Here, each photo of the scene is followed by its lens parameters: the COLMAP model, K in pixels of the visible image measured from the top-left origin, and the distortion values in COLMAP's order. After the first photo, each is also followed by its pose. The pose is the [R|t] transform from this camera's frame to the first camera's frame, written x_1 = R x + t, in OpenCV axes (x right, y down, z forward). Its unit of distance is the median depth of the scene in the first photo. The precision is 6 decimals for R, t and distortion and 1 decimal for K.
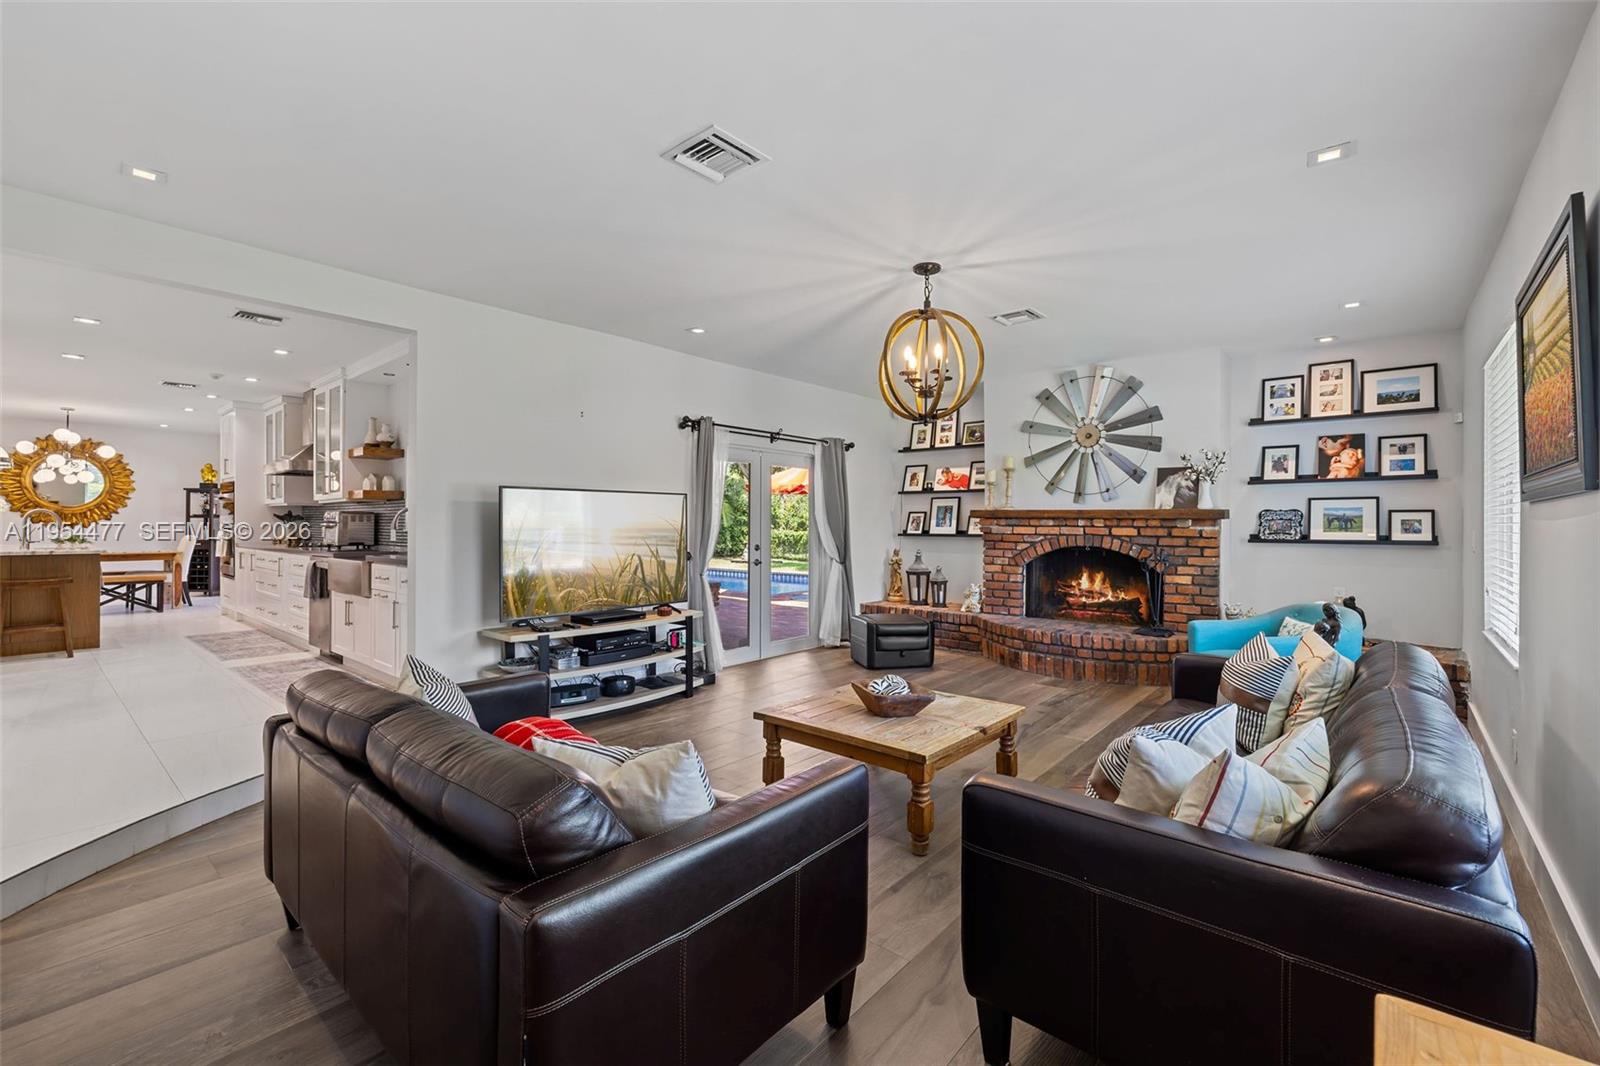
lens RADIAL K [[686.7, 0, 834.3], [0, 686.7, 515.1], [0, 0, 1]] dist [-0.003919, -0.000719]
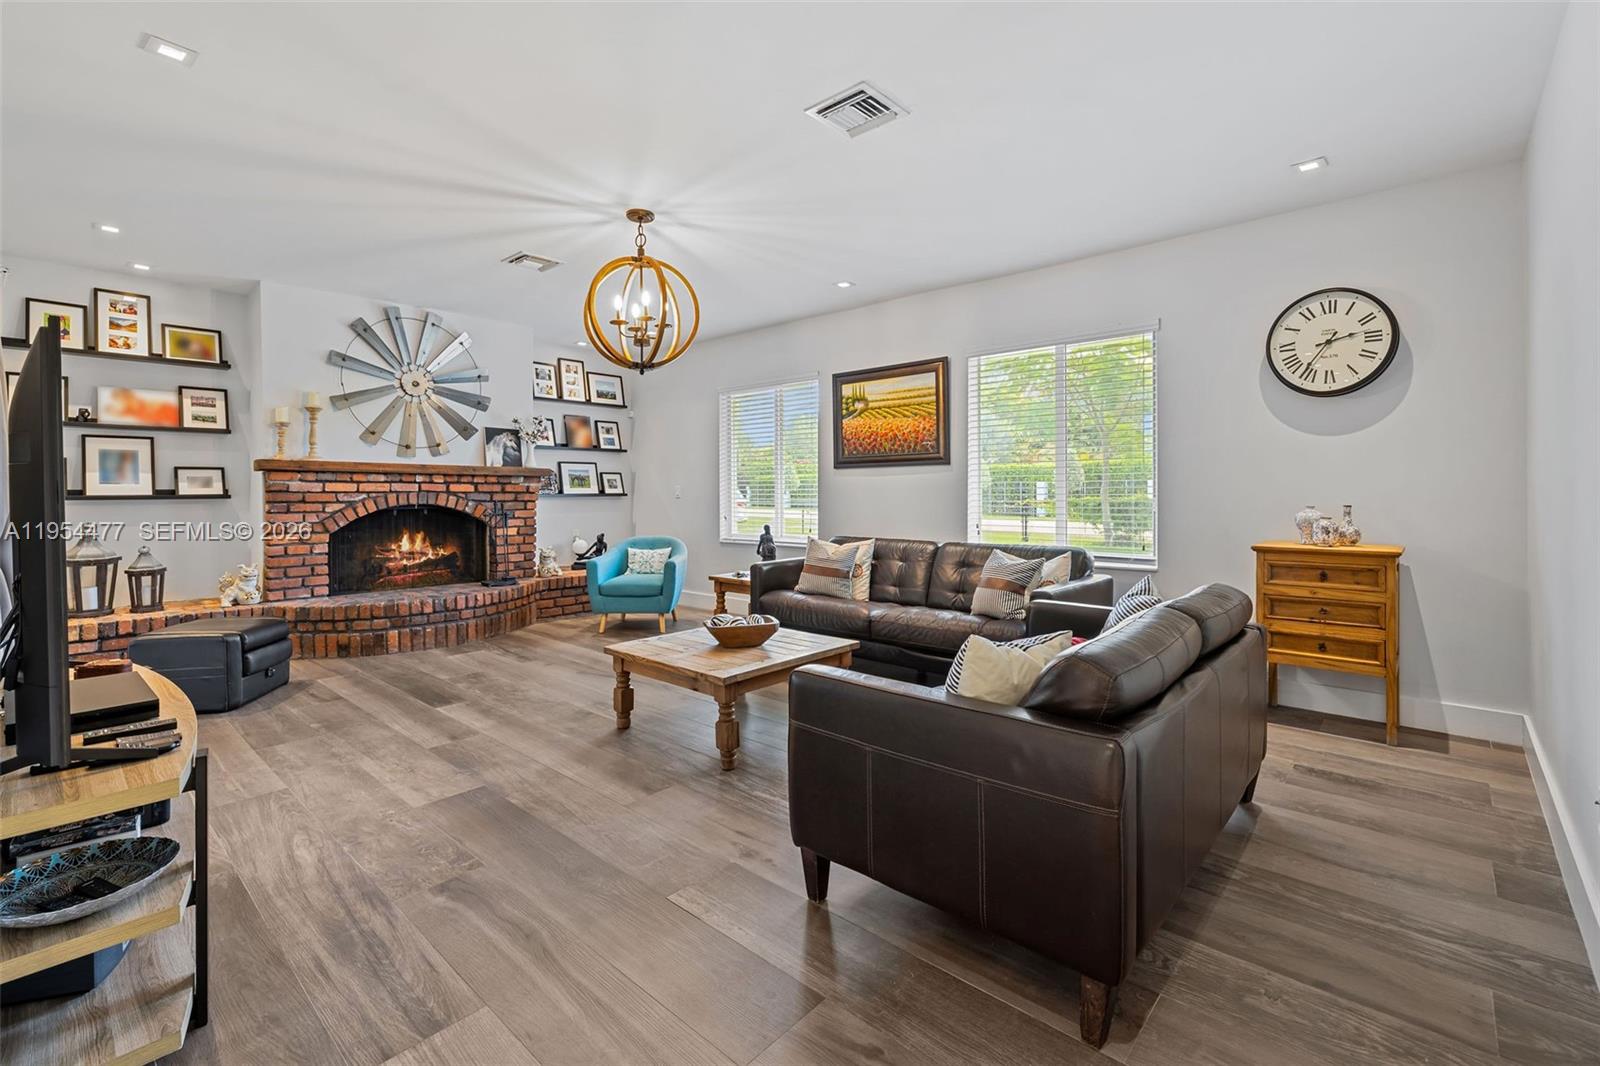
lens RADIAL K [[686.7, 0, 799.9], [0, 686.7, 488.3], [0, 0, 1]] dist [-0.003919, -0.000719]
pose [[0.041616, 0.000996, 0.999133, -0.481274], [-0.008672, 0.999962, -0.000636, 0.018441], [-0.999096, -0.008638, 0.041623, 0.410950]]
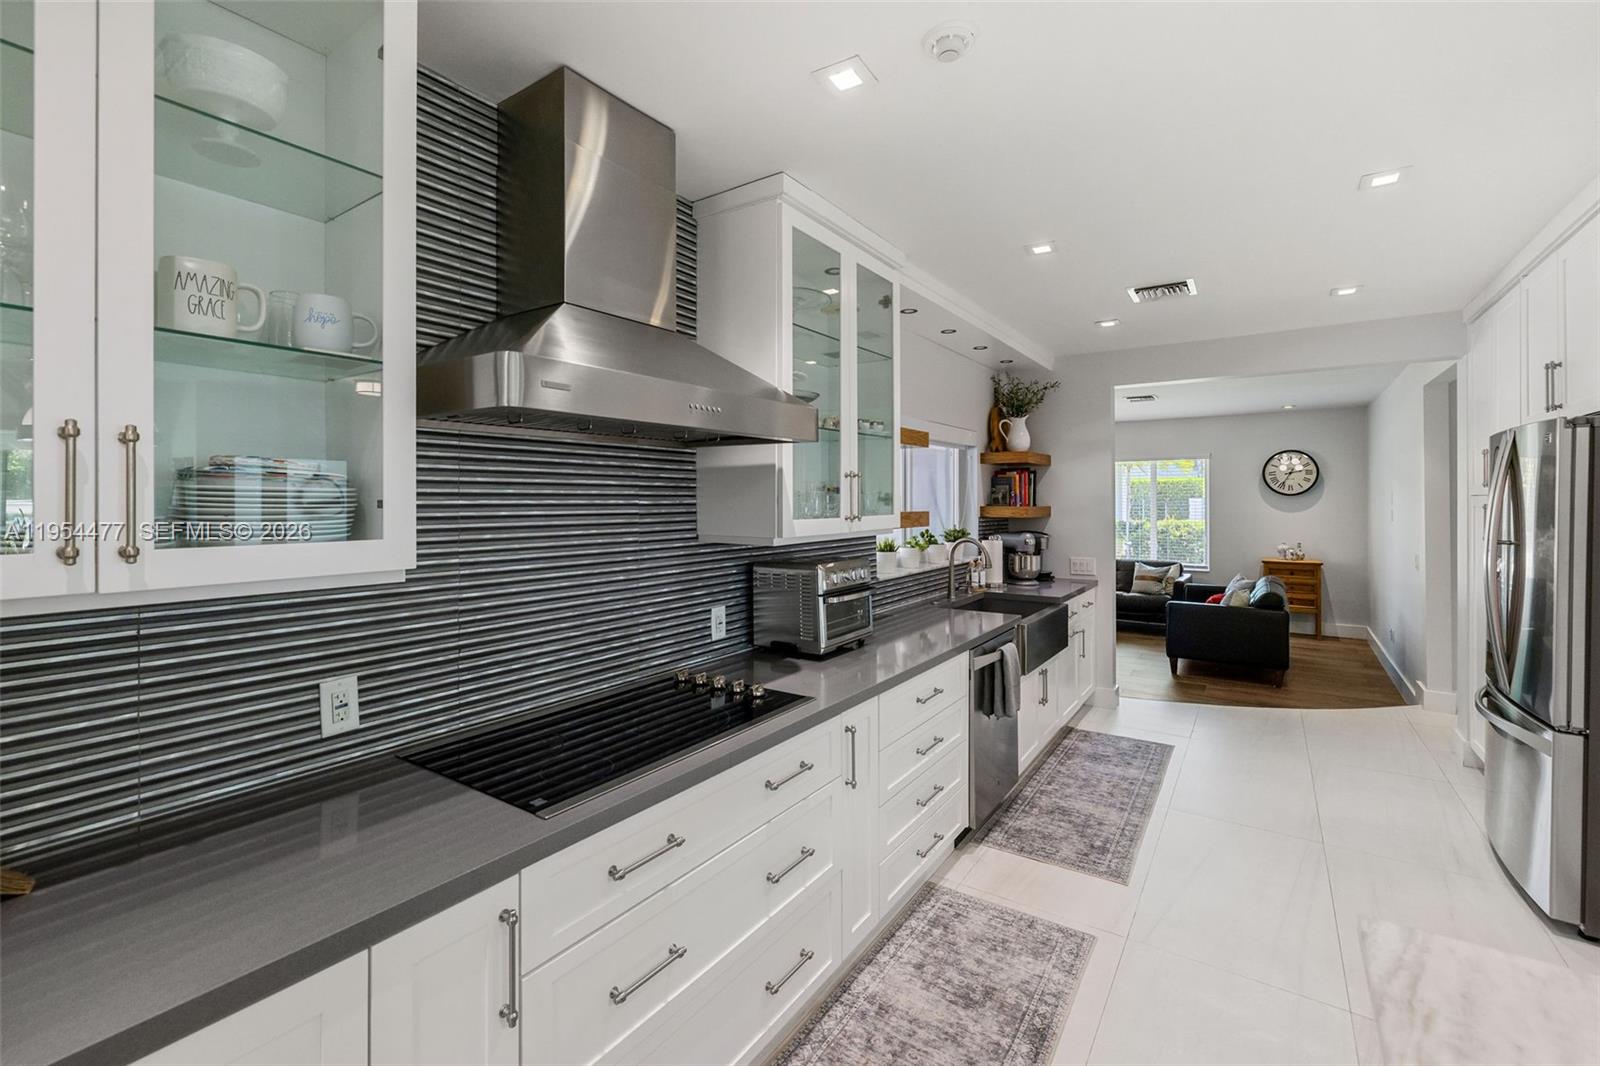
lens RADIAL K [[686.7, 0, 785.6], [0, 686.7, 489.1], [0, 0, 1]] dist [-0.003919, -0.000719]
pose [[-0.074299, 0.012410, 0.997159, -1.154604], [-0.015077, 0.999794, -0.013566, -0.043982], [-0.997122, -0.016042, -0.074097, 1.079542]]
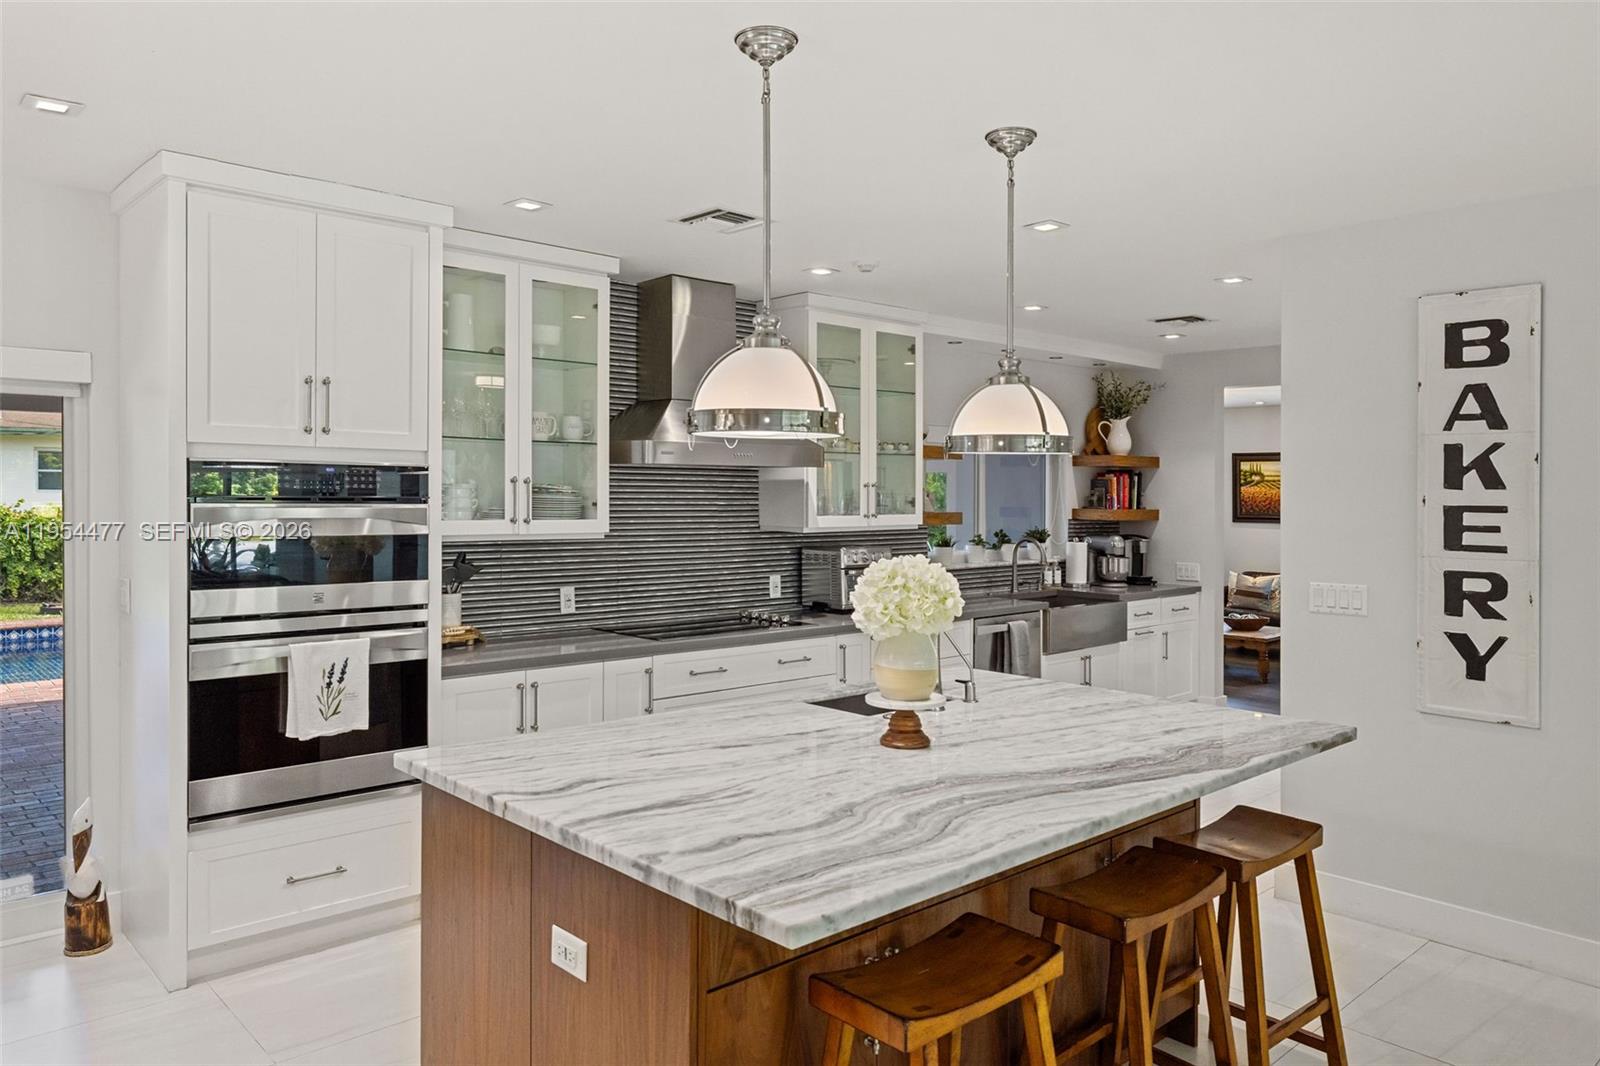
lens RADIAL K [[1078.0, 0, 812.2], [0, 1078.0, 496.8], [0, 0, 1]] dist [-0.011700, 0.003753]
pose [[0.122301, -0.002595, 0.992490, -1.650854], [-0.021016, 0.999766, 0.005204, -0.052300], [-0.992271, -0.021494, 0.122218, 0.947530]]
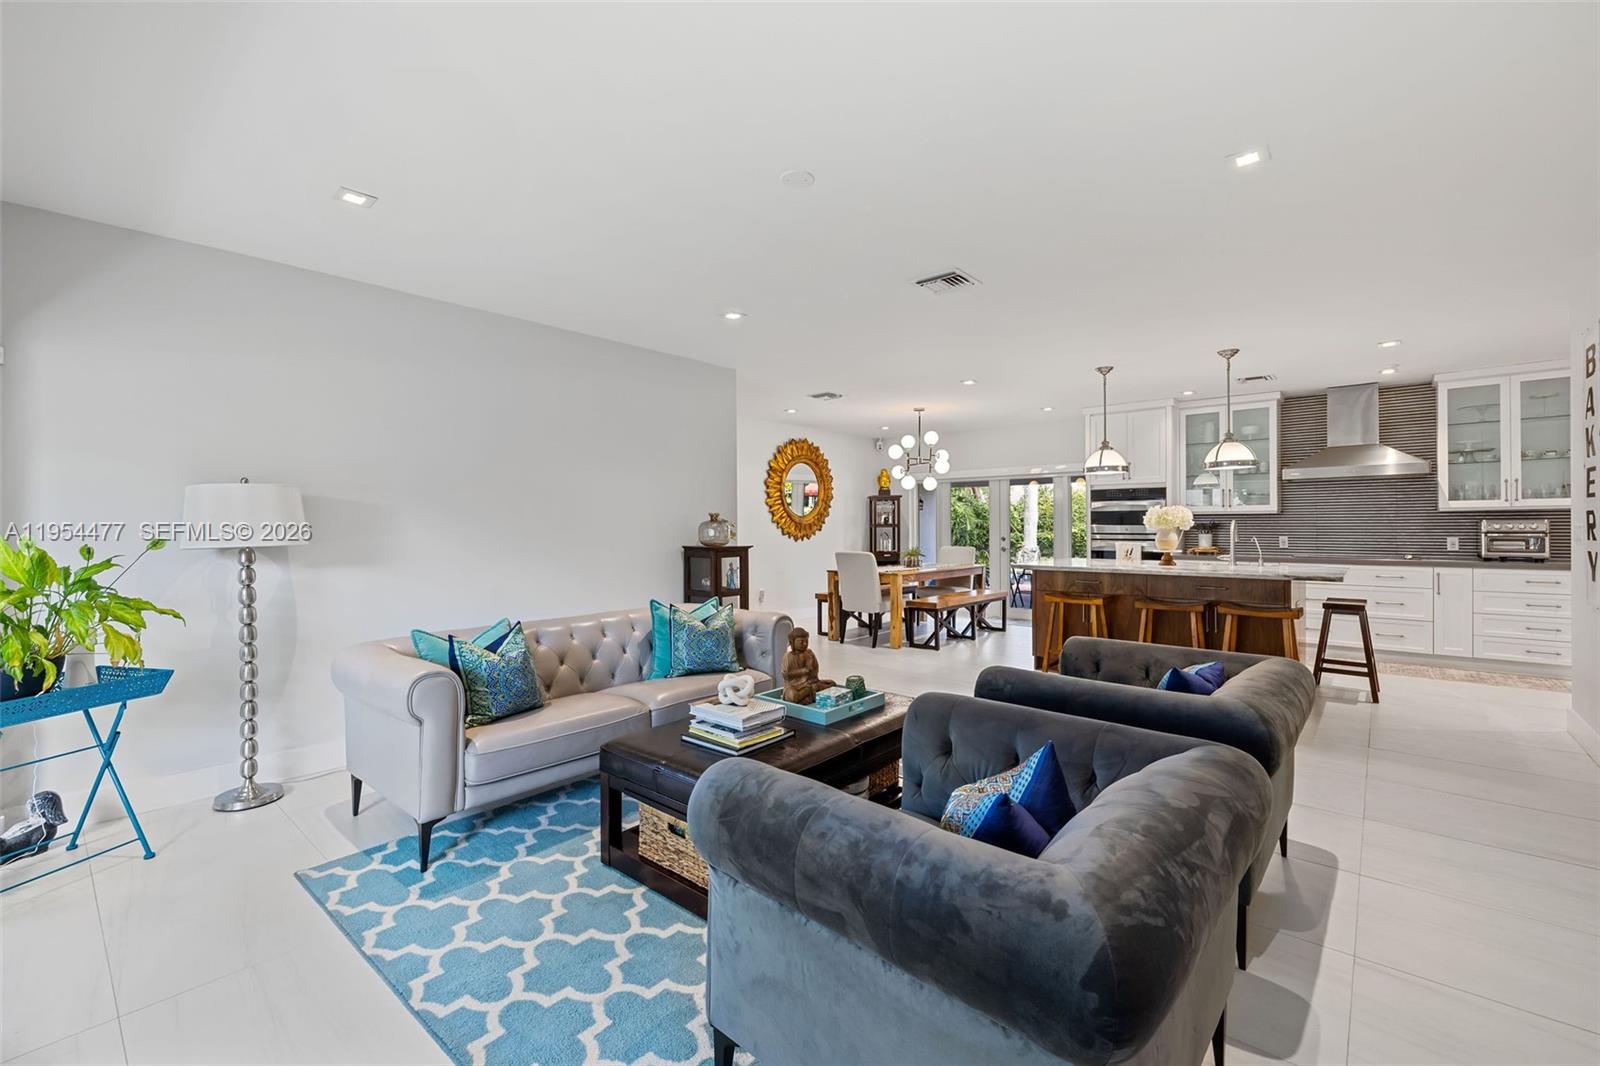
lens RADIAL K [[686.7, 0, 798.9], [0, 686.7, 523.1], [0, 0, 1]] dist [-0.003919, -0.000719]
pose [[0.999862, -0.005249, -0.015790, -1.674383], [0.005313, 0.999978, 0.004007, -0.010172], [0.015768, -0.004090, 0.999867, 0.093421]]
